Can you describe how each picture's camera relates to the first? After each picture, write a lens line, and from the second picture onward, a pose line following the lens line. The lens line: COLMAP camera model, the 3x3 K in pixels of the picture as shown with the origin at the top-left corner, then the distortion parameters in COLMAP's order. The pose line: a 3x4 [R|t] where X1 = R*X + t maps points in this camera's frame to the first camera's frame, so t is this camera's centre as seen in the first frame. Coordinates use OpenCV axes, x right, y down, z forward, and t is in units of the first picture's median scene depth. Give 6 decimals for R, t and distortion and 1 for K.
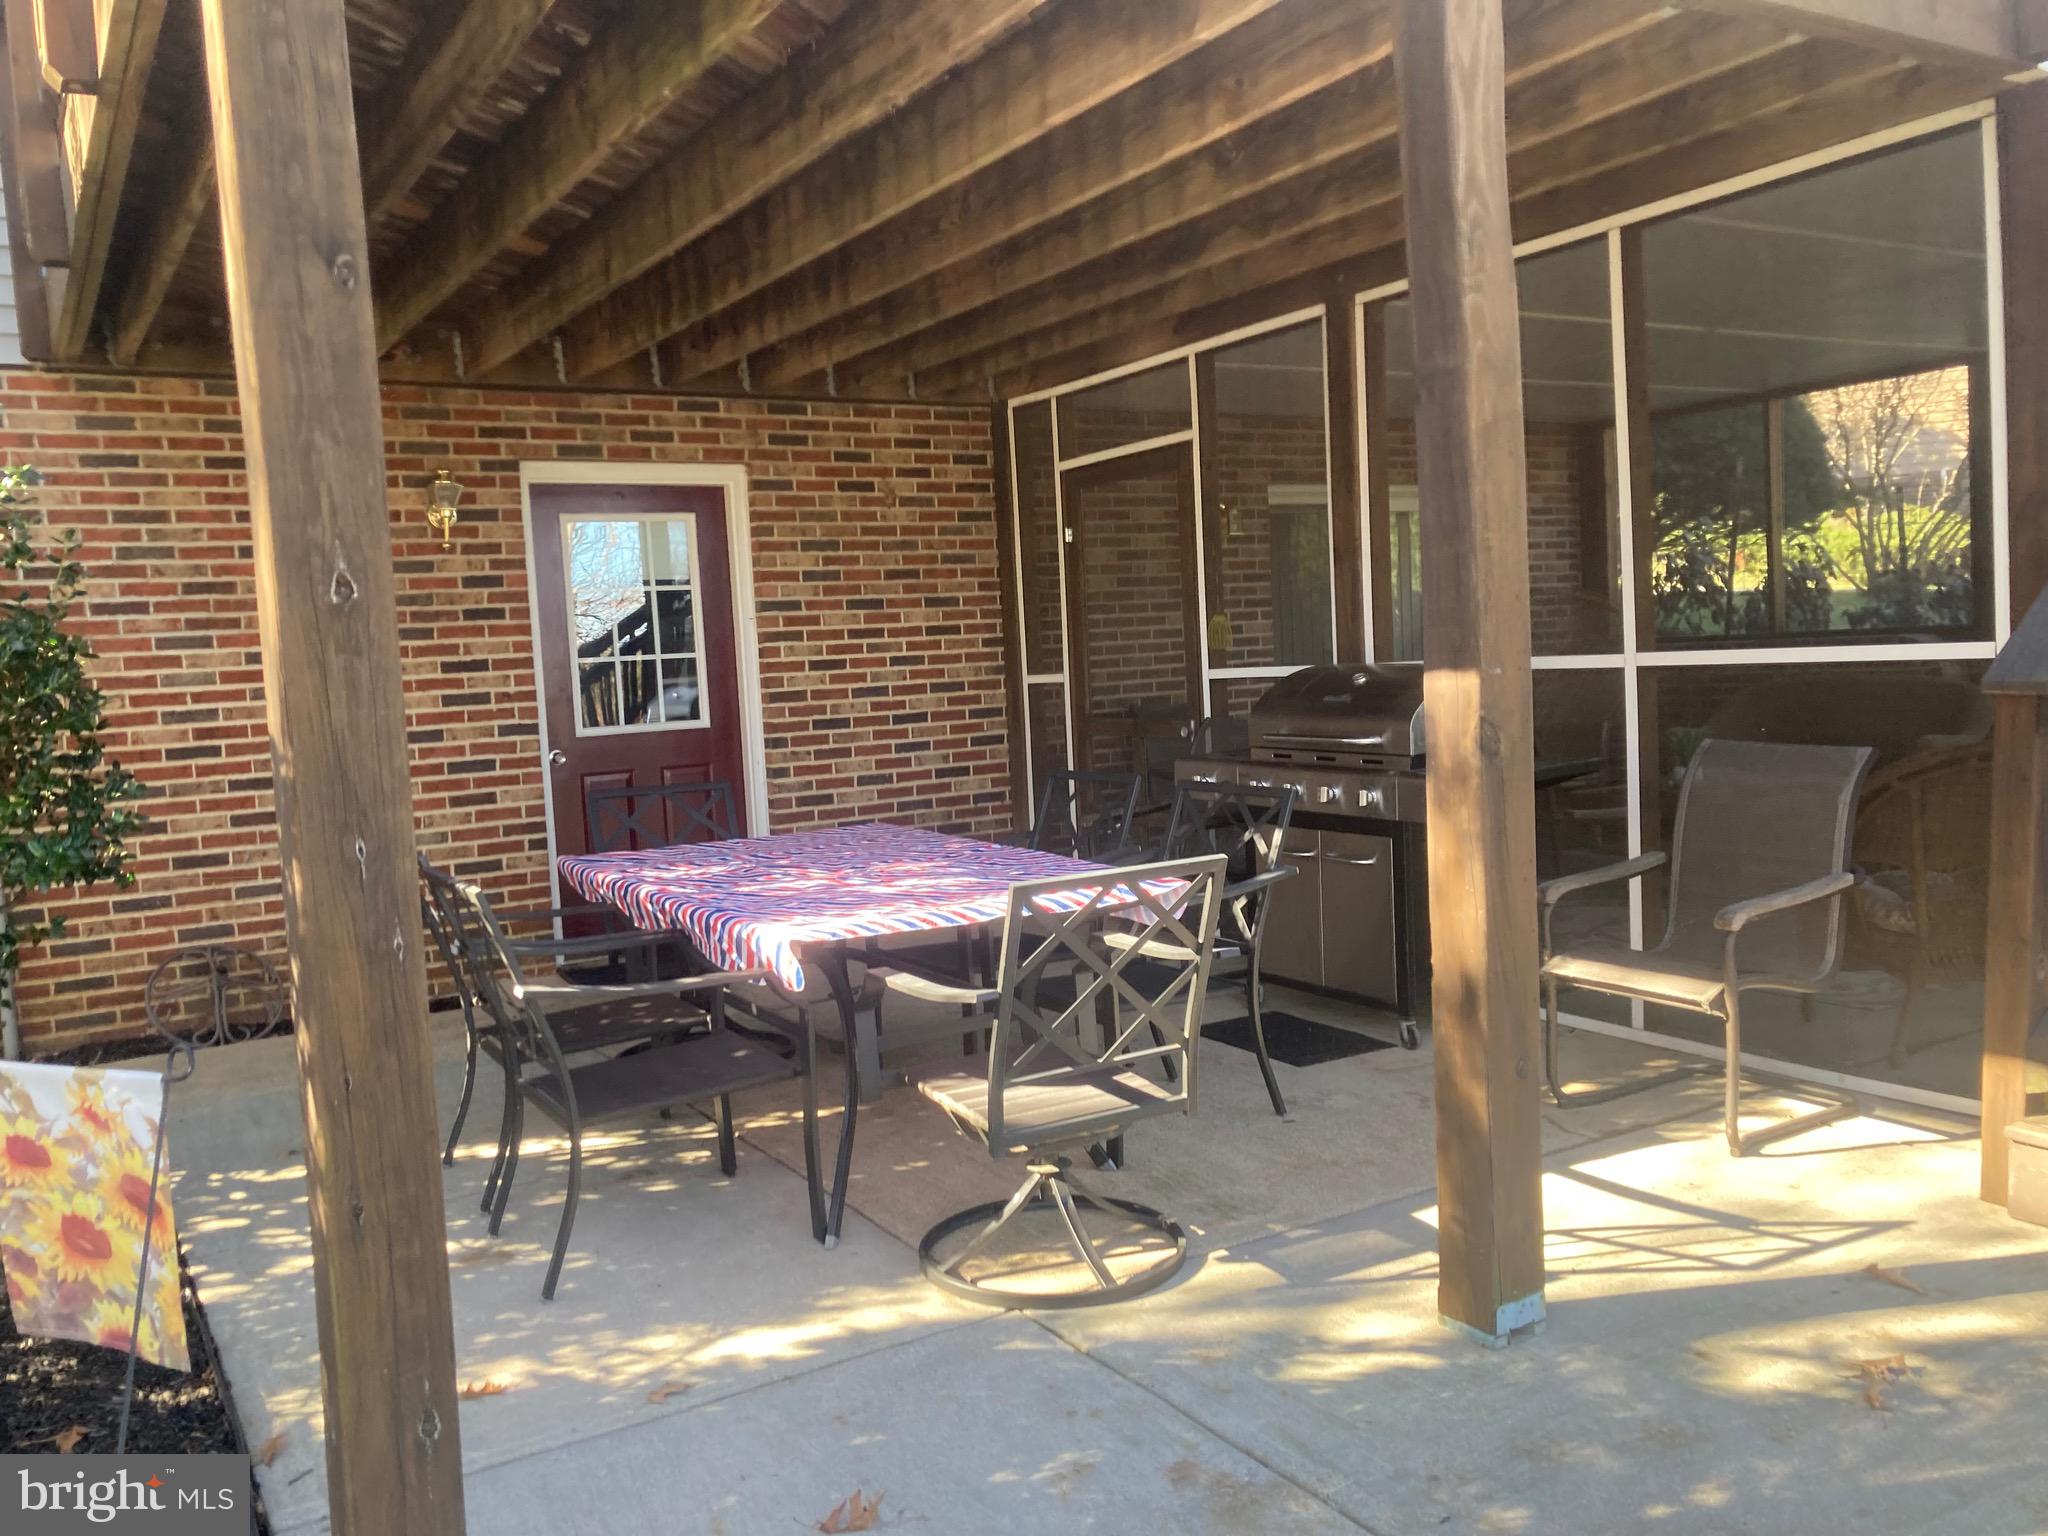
lens RADIAL K [[1650.4, 0, 1024.0], [0, 1650.4, 768.0], [0, 0, 1]] dist [-0.000815, 0.004968]
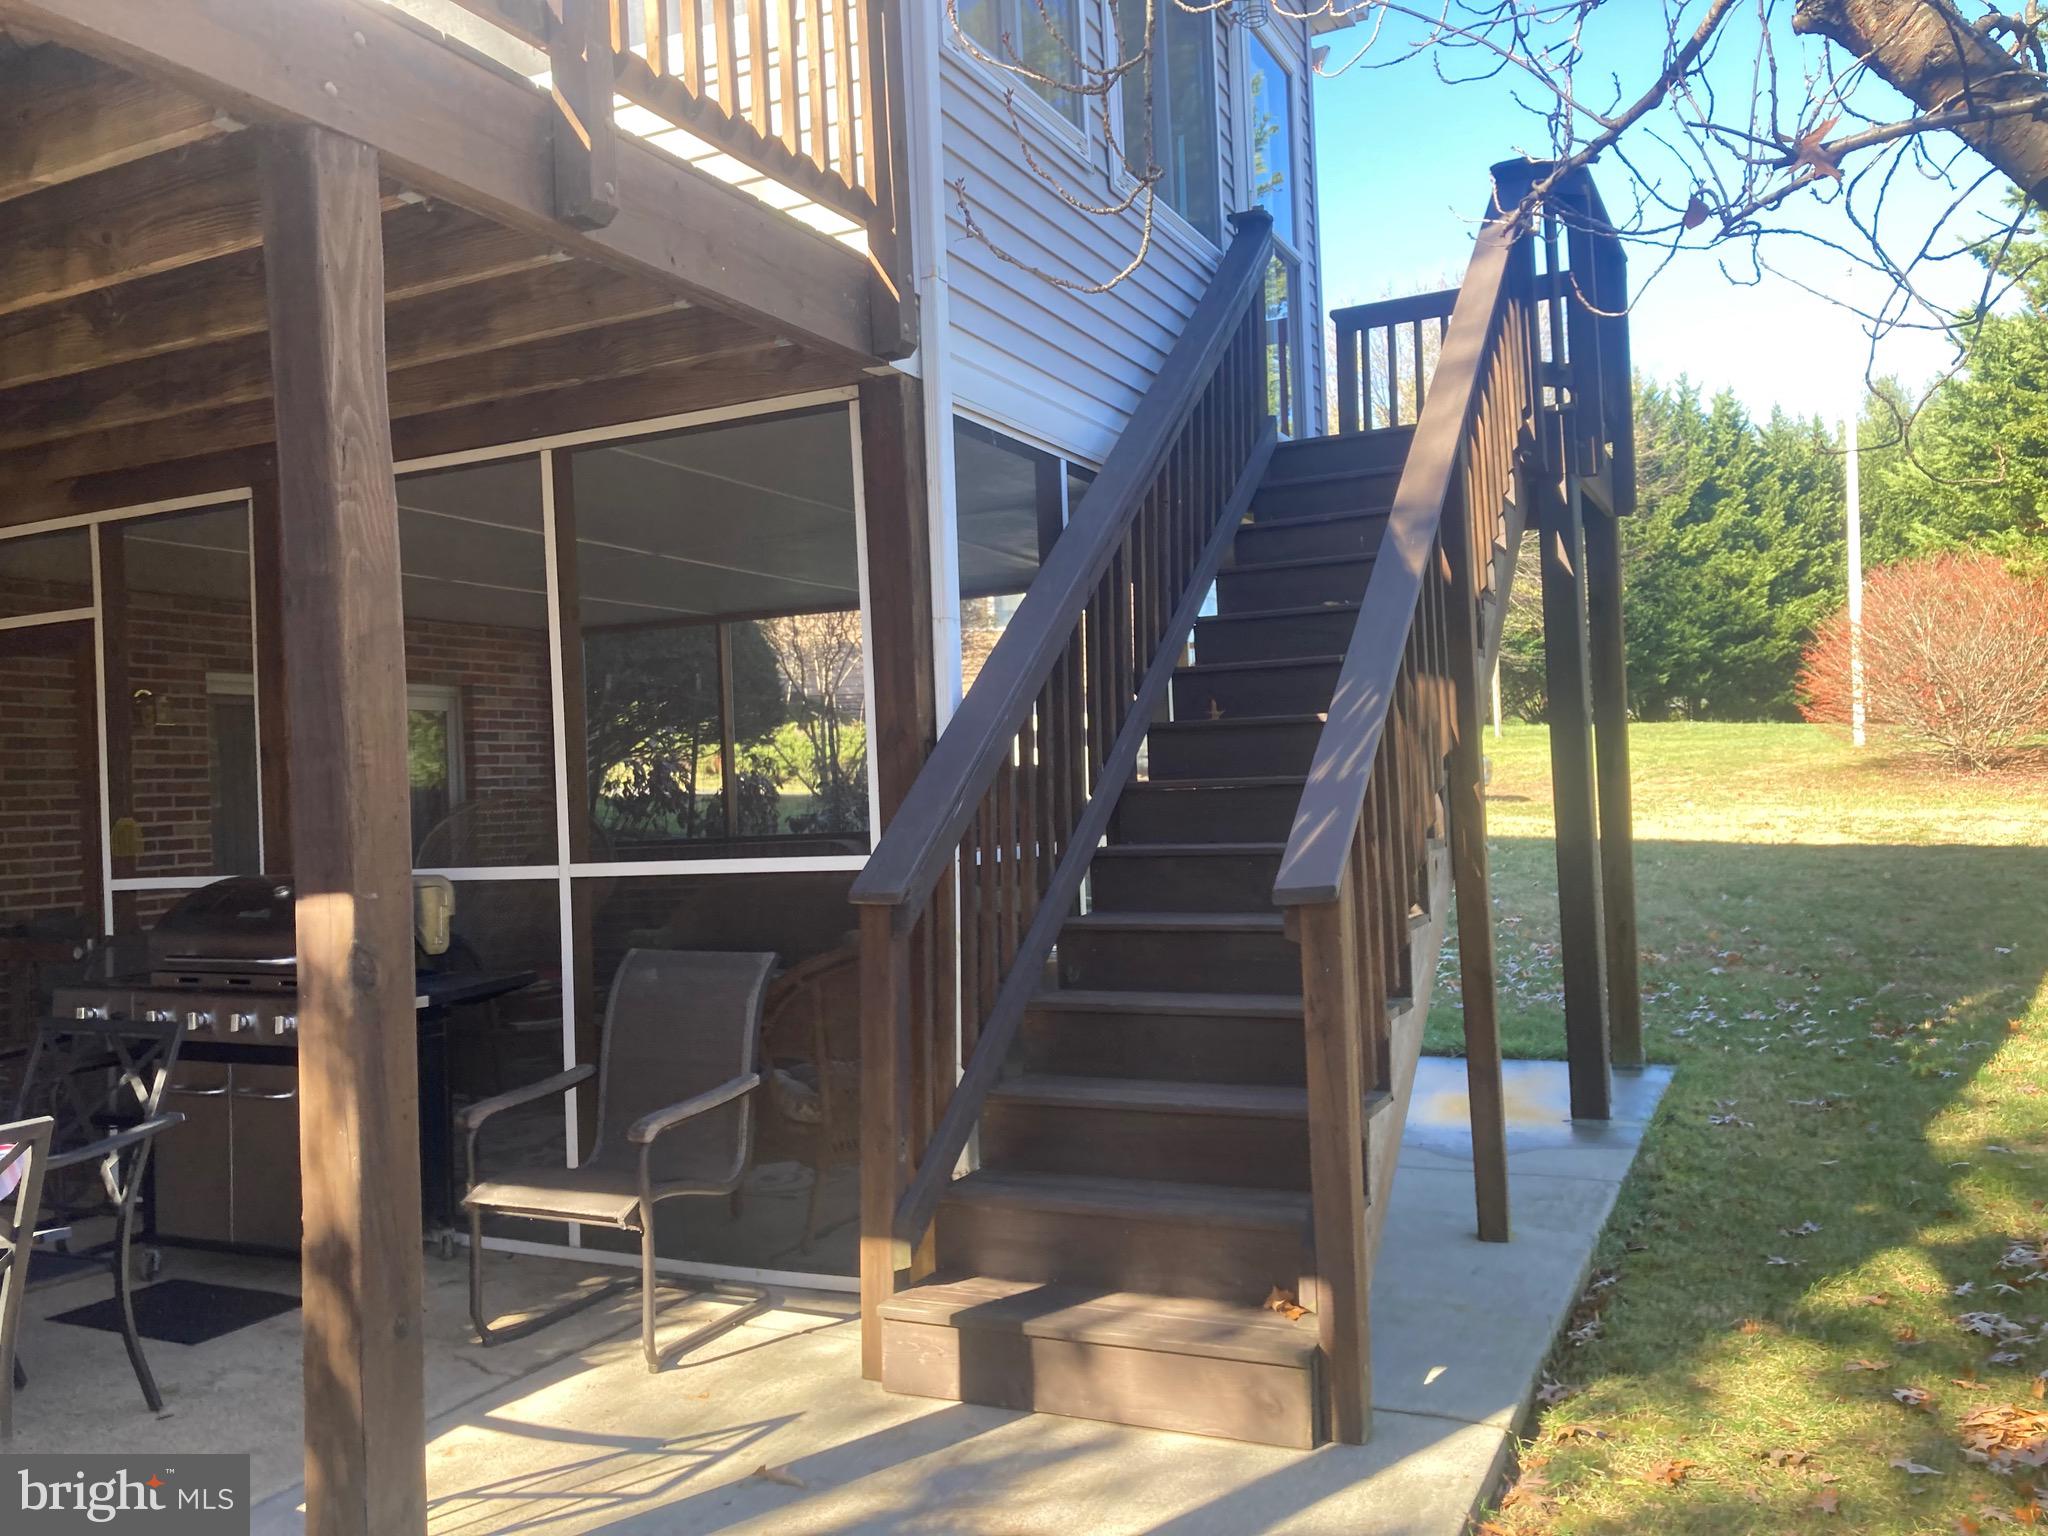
lens RADIAL K [[1648.7, 0, 1024.0], [0, 1648.7, 768.0], [0, 0, 1]] dist [0.062319, -0.075582]
pose [[0.838122, 0.024818, 0.544919, 0.054159], [0.038566, 0.993769, -0.104577, -0.012248], [-0.544118, 0.108663, 0.831942, 0.001569]]
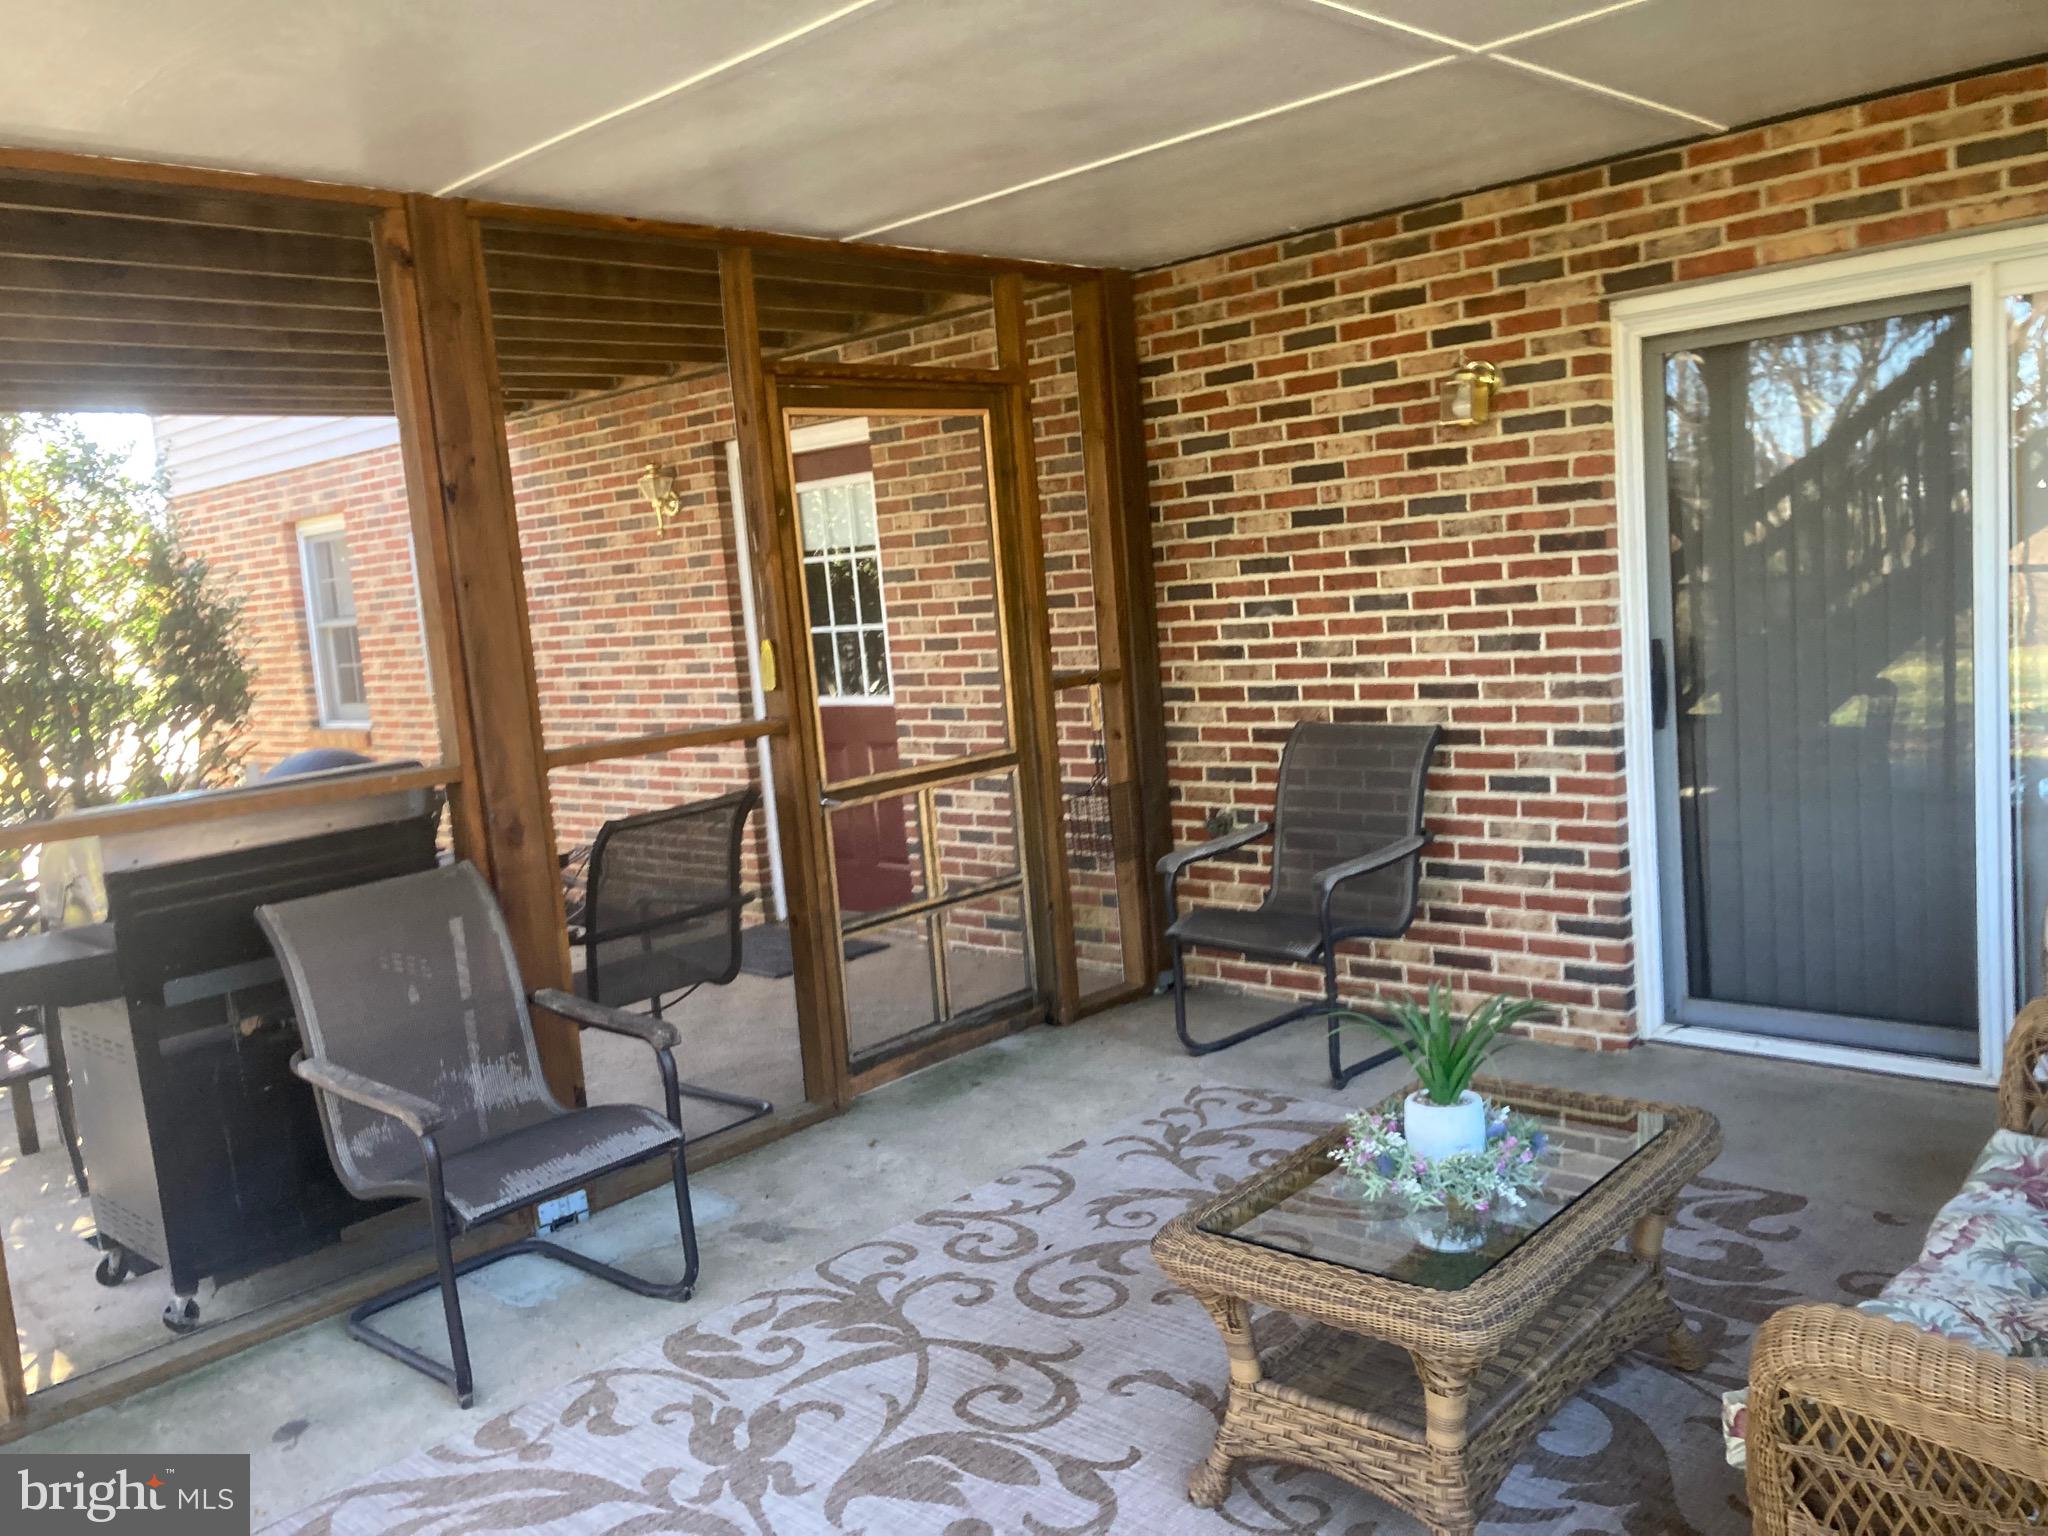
lens RADIAL K [[1648.7, 0, 1024.0], [0, 1648.7, 768.0], [0, 0, 1]] dist [0.062319, -0.075582]
pose [[0.272642, 0.147400, -0.950757, 1.216232], [0.003851, 0.988019, 0.154282, -0.224967], [0.962108, -0.045725, 0.268808, 1.404337]]
